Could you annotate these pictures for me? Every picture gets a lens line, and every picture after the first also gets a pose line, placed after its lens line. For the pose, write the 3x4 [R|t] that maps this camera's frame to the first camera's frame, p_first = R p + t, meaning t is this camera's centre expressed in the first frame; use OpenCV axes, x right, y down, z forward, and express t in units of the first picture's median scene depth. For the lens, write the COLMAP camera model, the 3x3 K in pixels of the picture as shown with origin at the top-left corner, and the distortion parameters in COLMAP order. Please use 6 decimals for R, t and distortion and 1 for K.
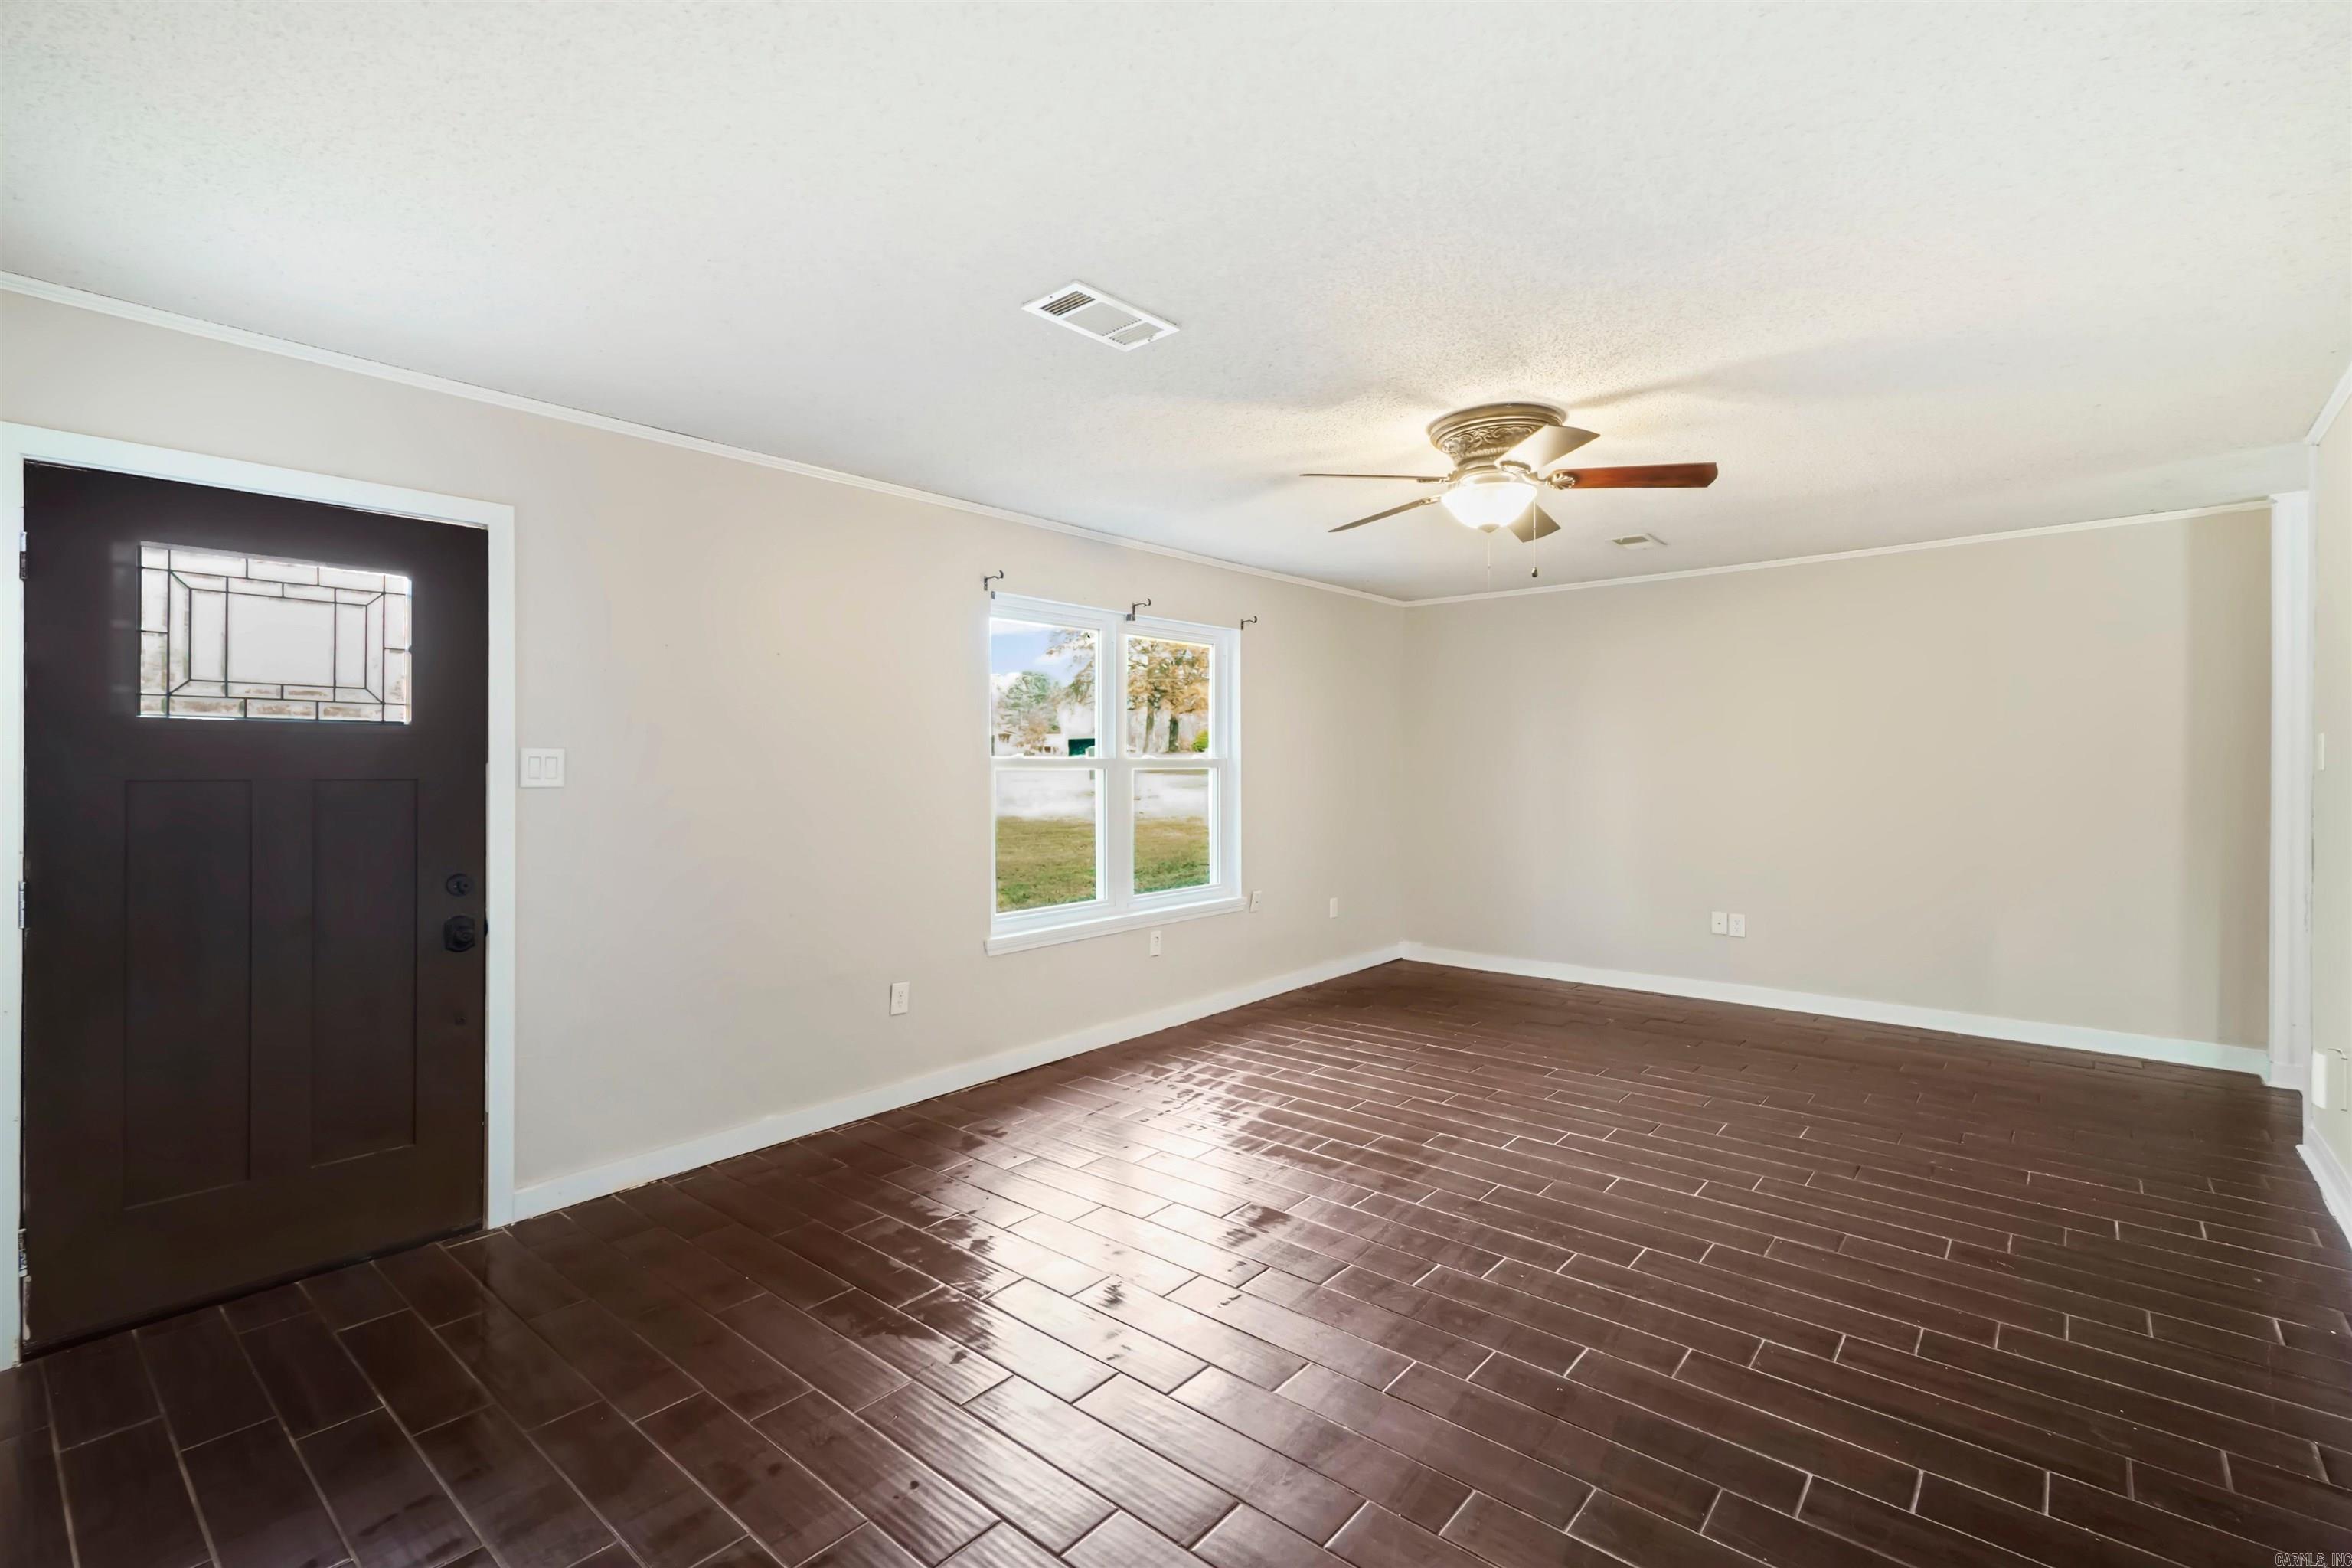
lens RADIAL K [[1017.8, 0, 1176.0], [0, 1017.8, 784.0], [0, 0, 1]] dist [0.010082, 0.000210]
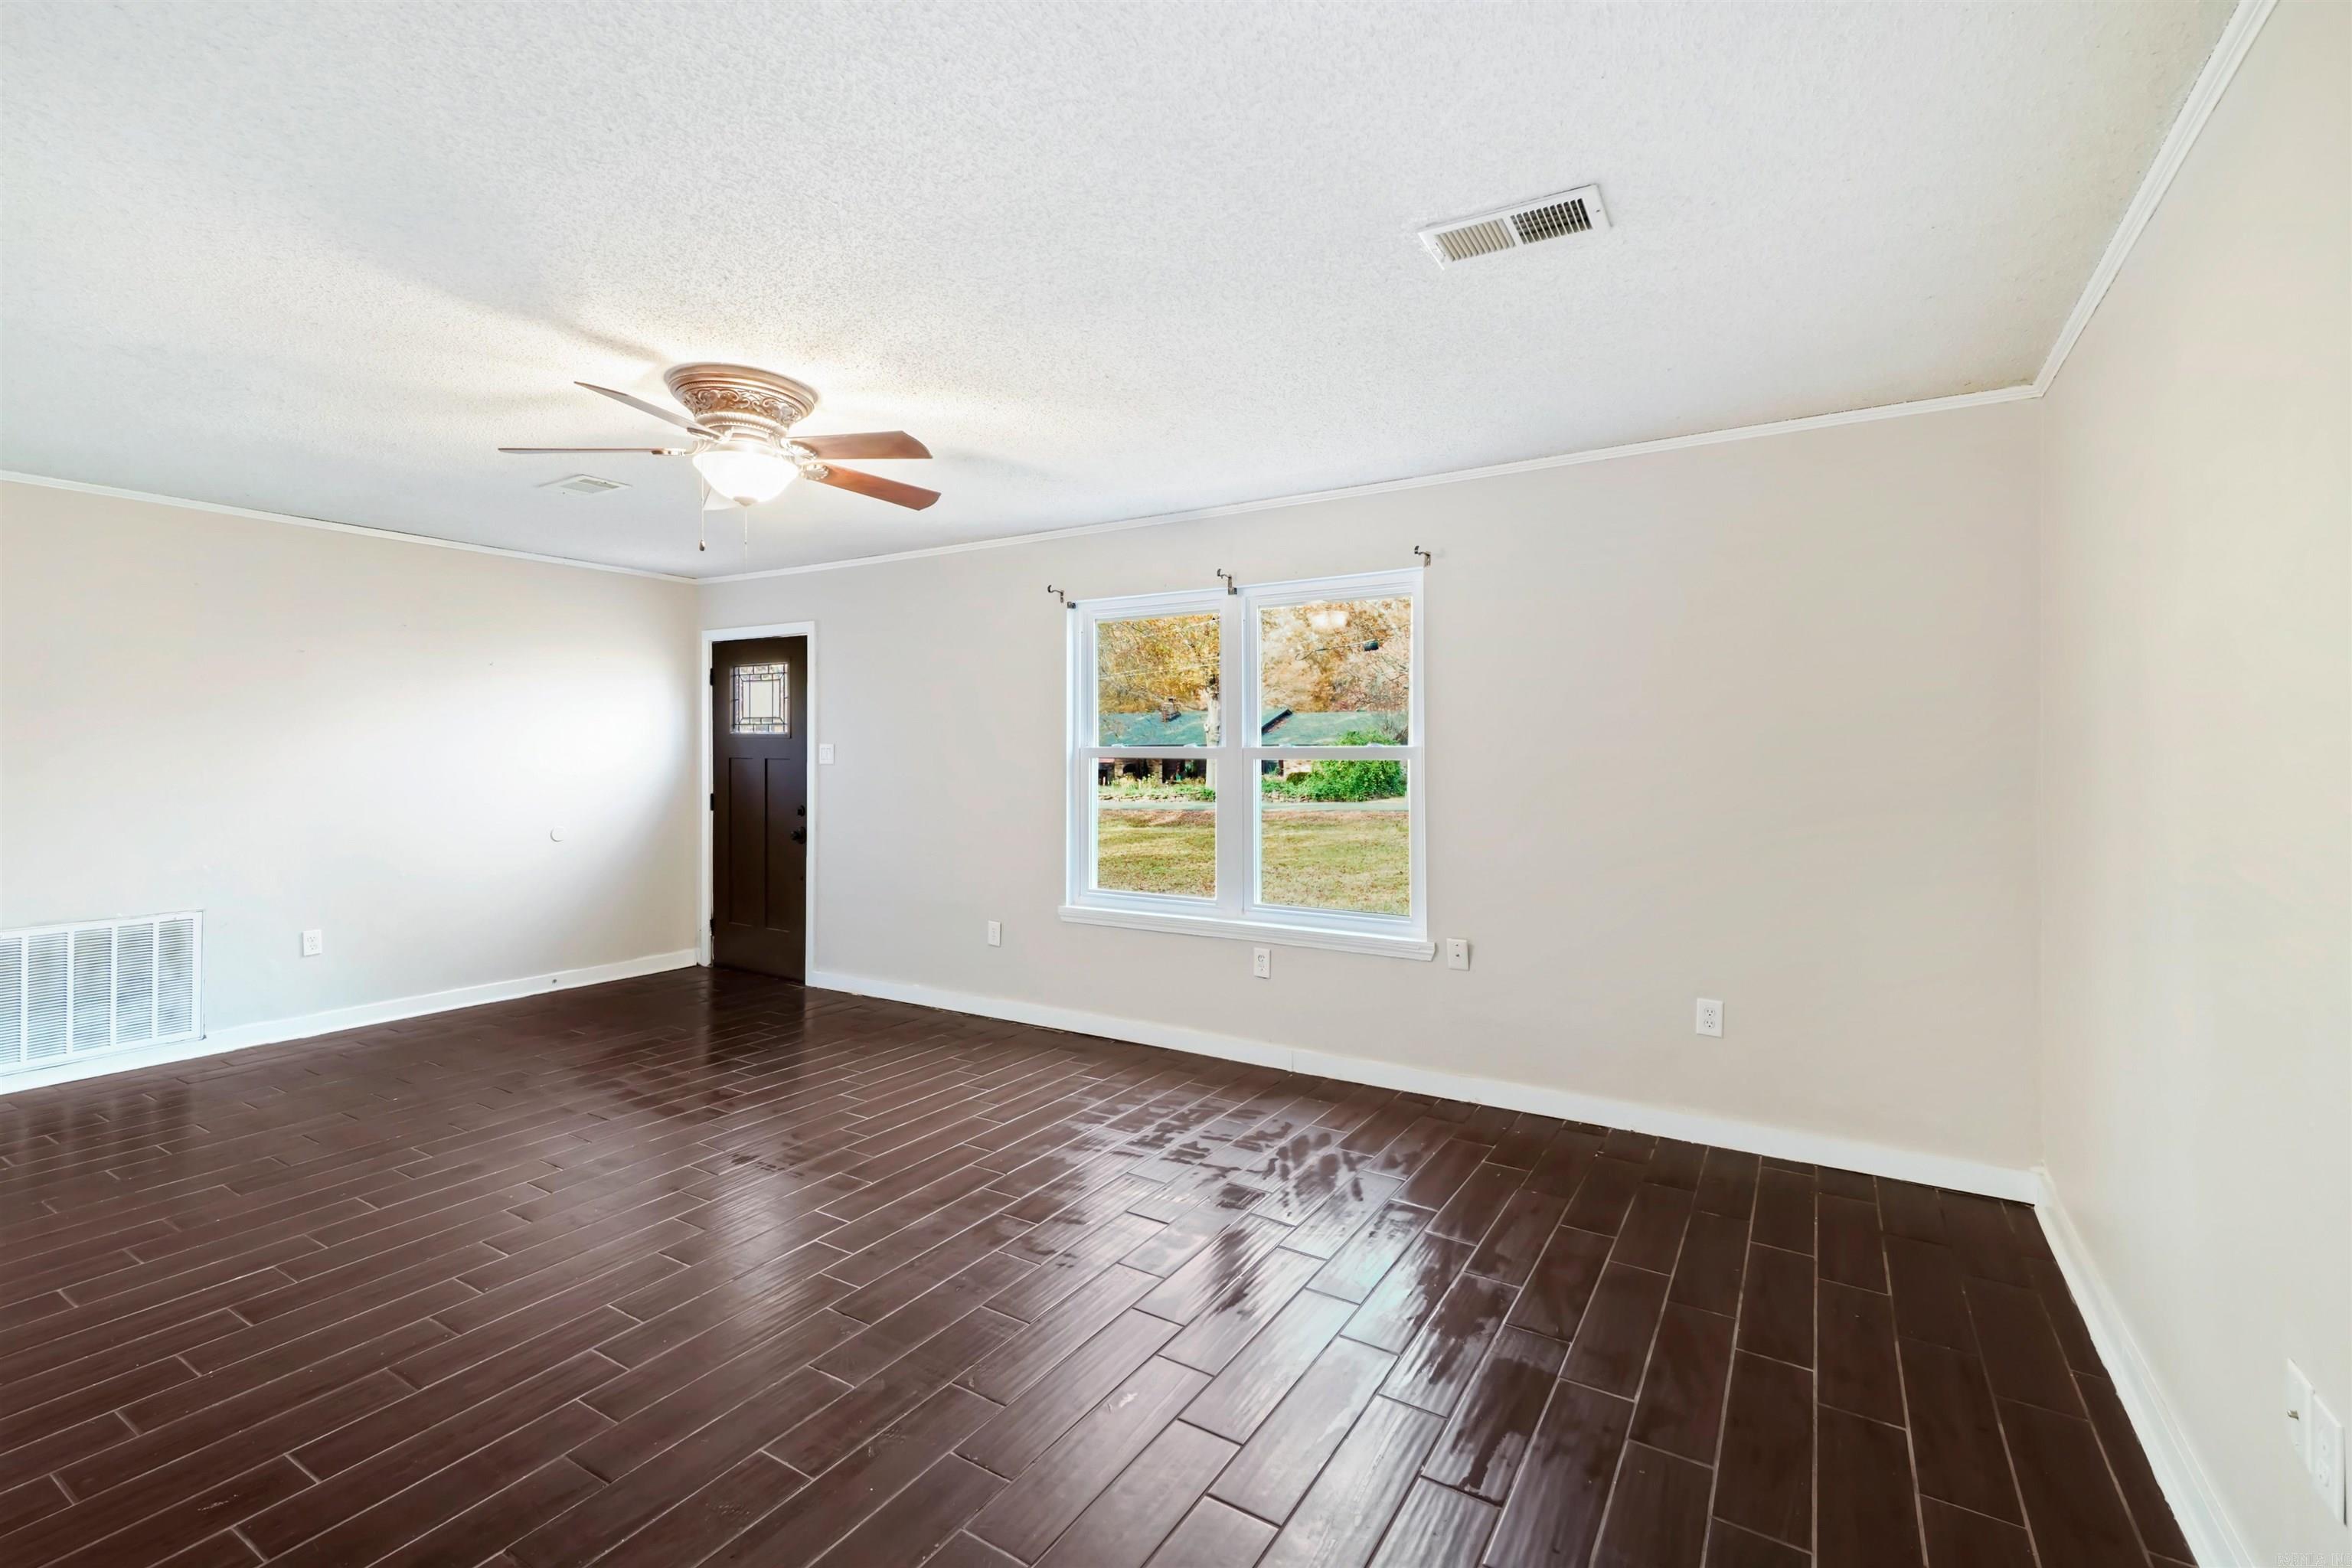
lens RADIAL K [[1019.2, 0, 1164.3], [0, 1019.2, 760.5], [0, 0, 1]] dist [0.008943, -0.000266]
pose [[0.182950, 0.011909, -0.983050, 1.169077], [-0.022282, 0.999720, 0.007964, -0.027749], [0.982870, 0.020447, 0.183164, 1.093300]]
